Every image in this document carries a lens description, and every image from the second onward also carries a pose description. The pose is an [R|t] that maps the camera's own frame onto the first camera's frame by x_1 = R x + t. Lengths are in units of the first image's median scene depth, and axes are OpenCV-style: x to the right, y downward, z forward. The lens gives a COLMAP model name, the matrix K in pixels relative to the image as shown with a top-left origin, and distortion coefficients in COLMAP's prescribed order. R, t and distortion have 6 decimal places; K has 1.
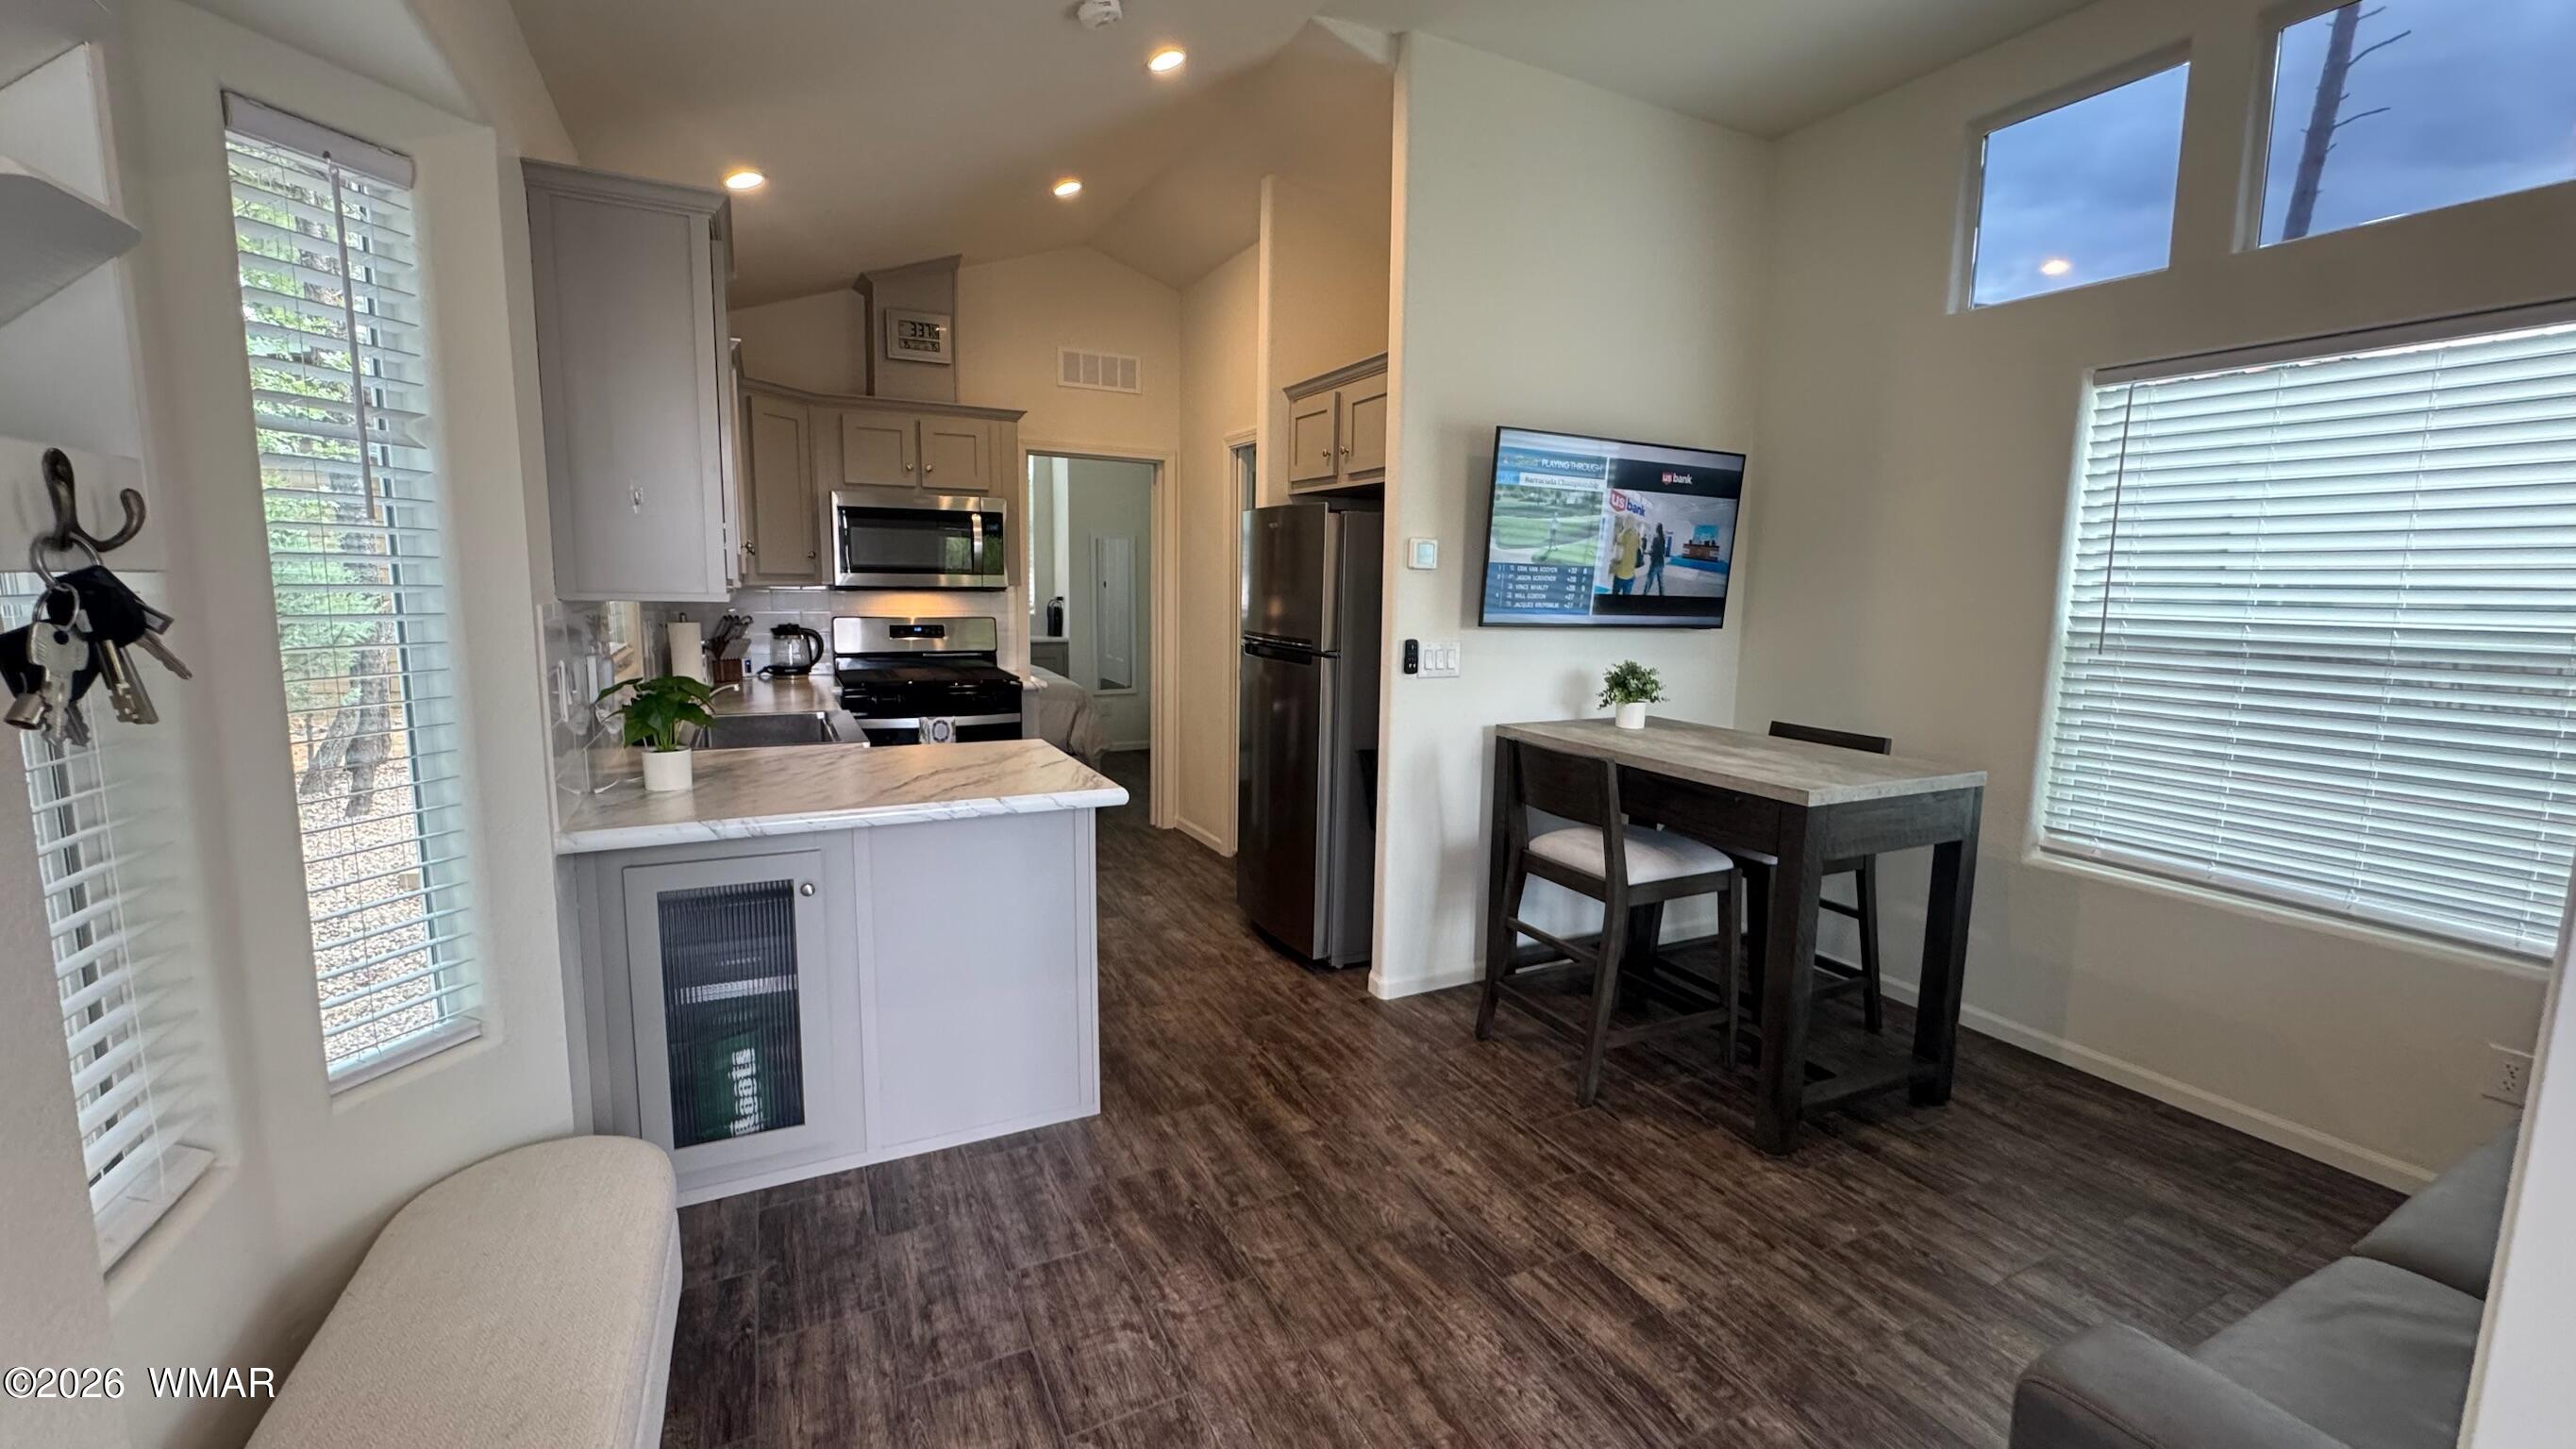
lens RADIAL K [[1029.7, 0, 1287.4], [0, 1029.7, 721.5], [0, 0, 1]] dist [-0.004104, 0.000588]
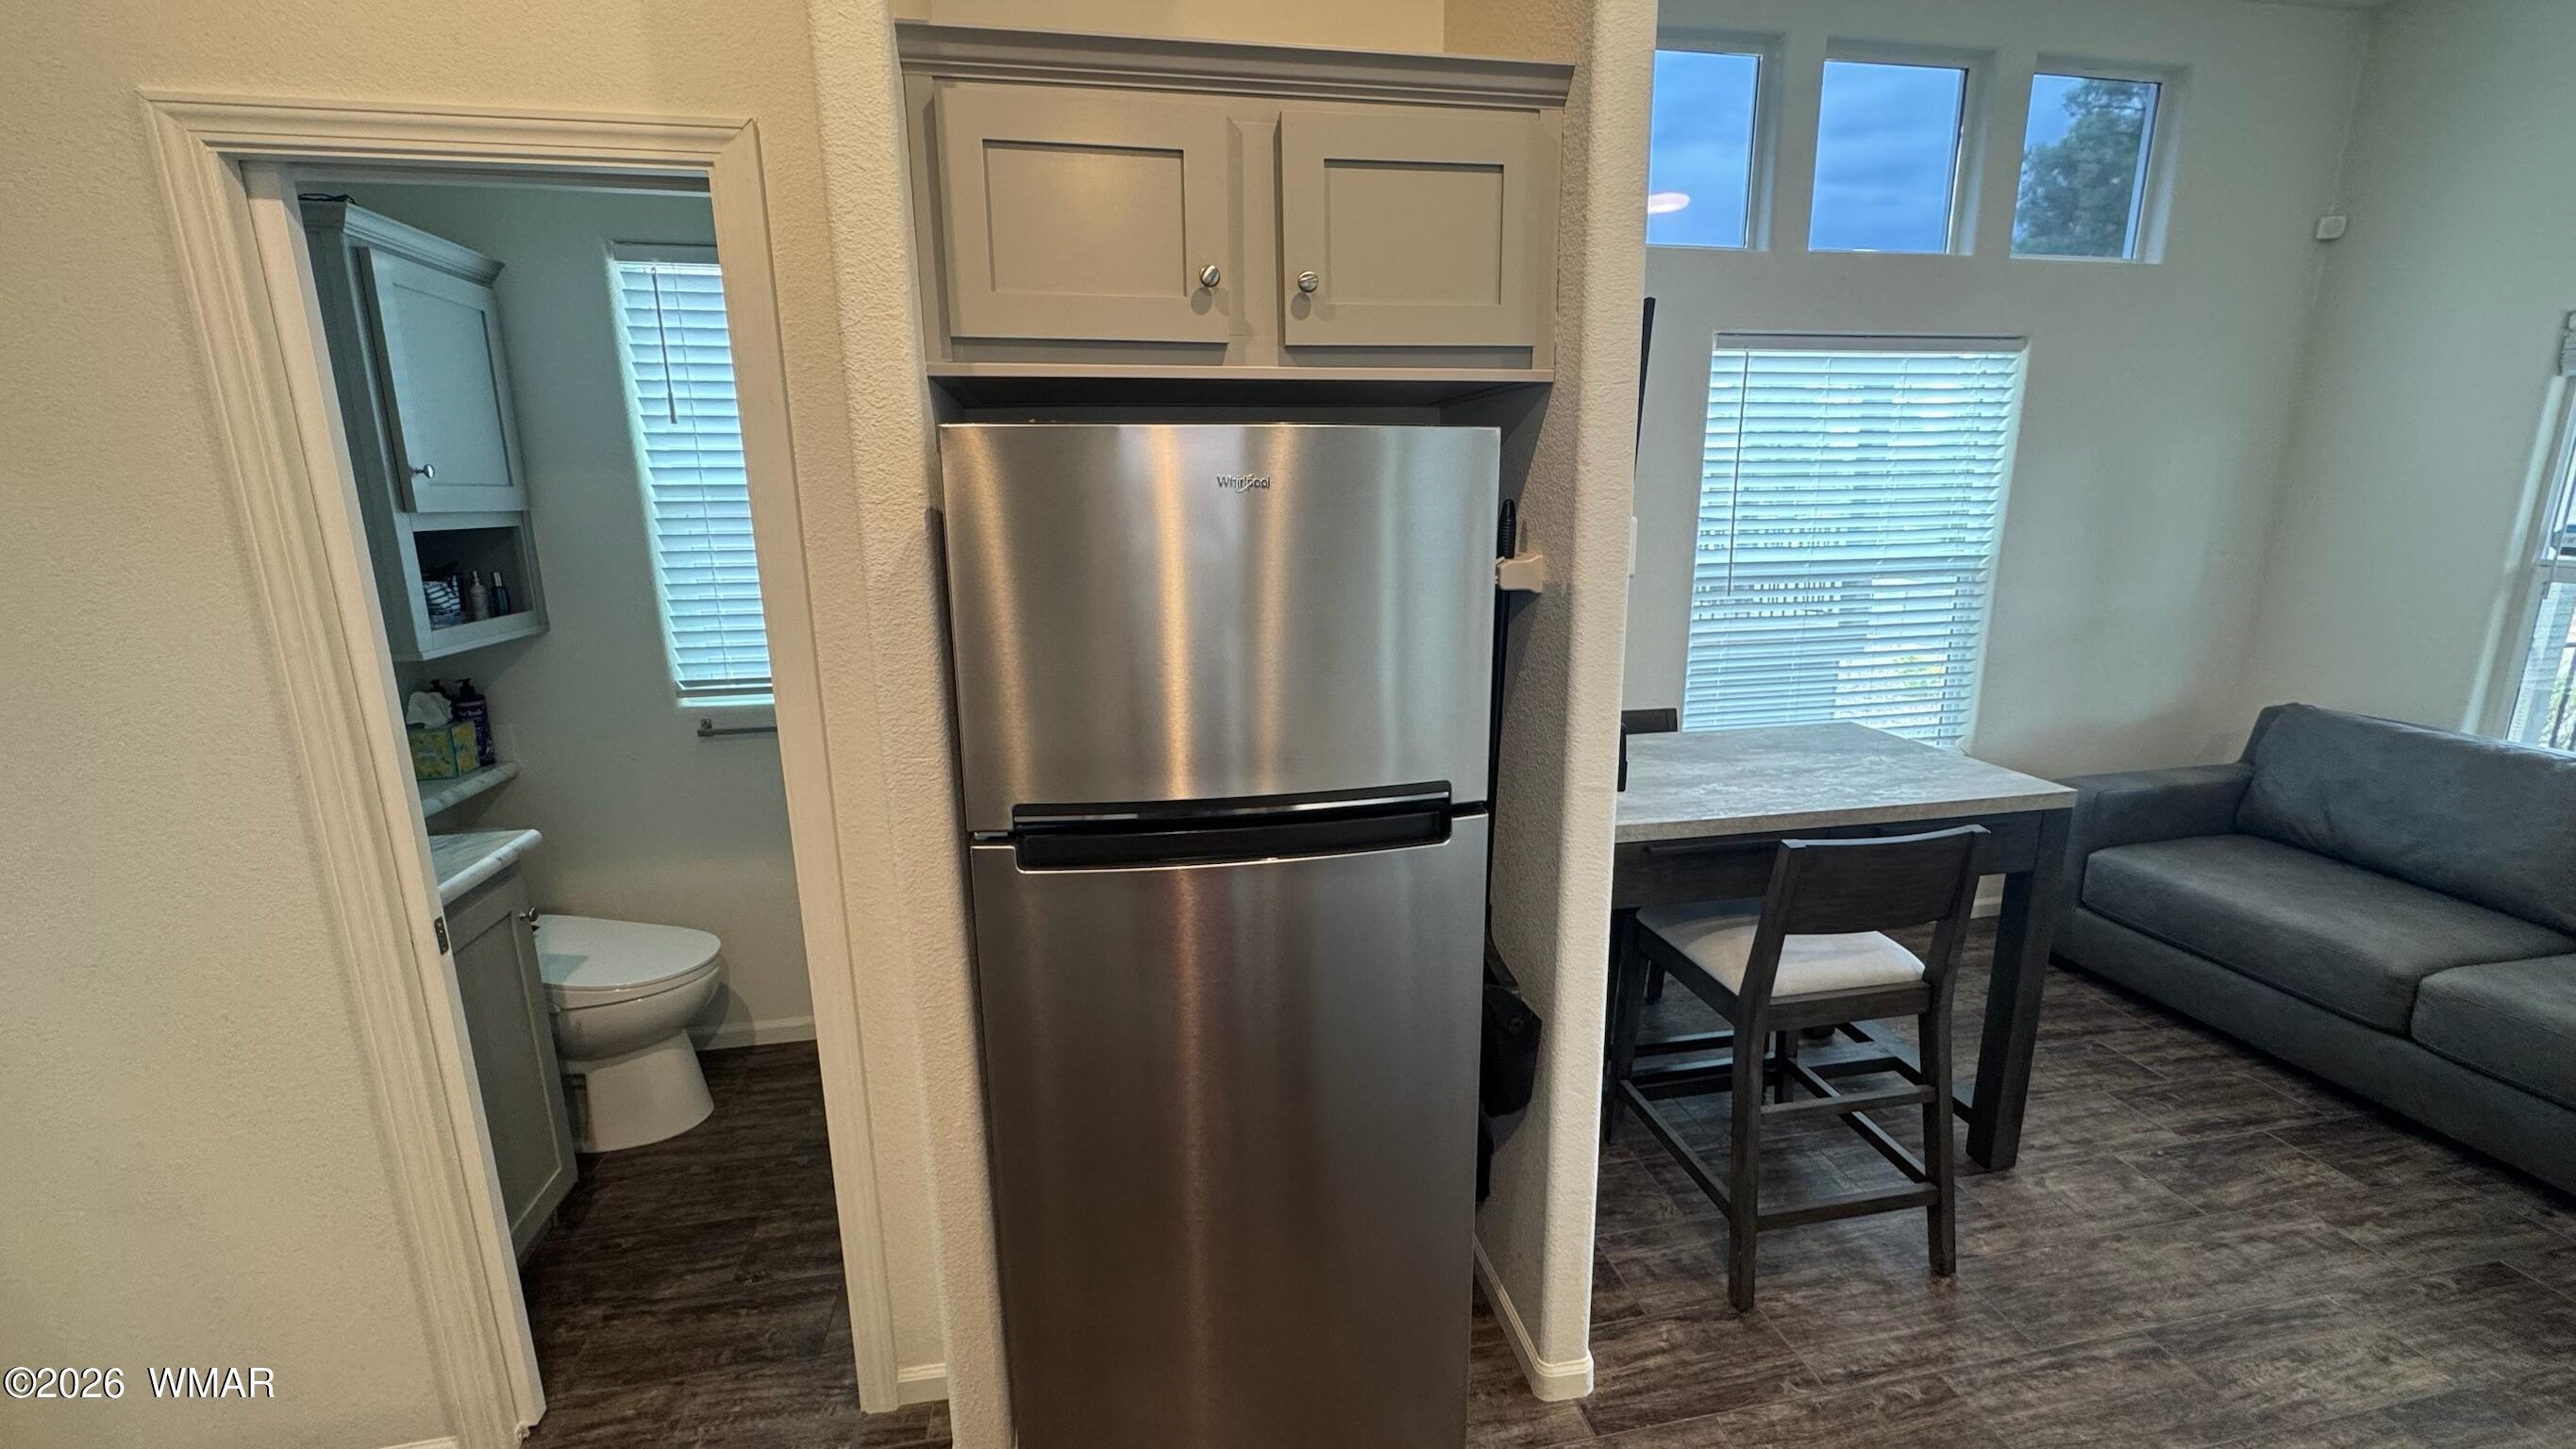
lens RADIAL K [[1029.7, 0, 1286.0], [0, 1029.7, 718.3], [0, 0, 1]] dist [-0.004104, 0.000588]
pose [[0.274402, -0.229726, 0.933772, -0.359012], [0.148180, 0.969548, 0.194983, -0.189452], [-0.950130, 0.084862, 0.300087, 0.944455]]
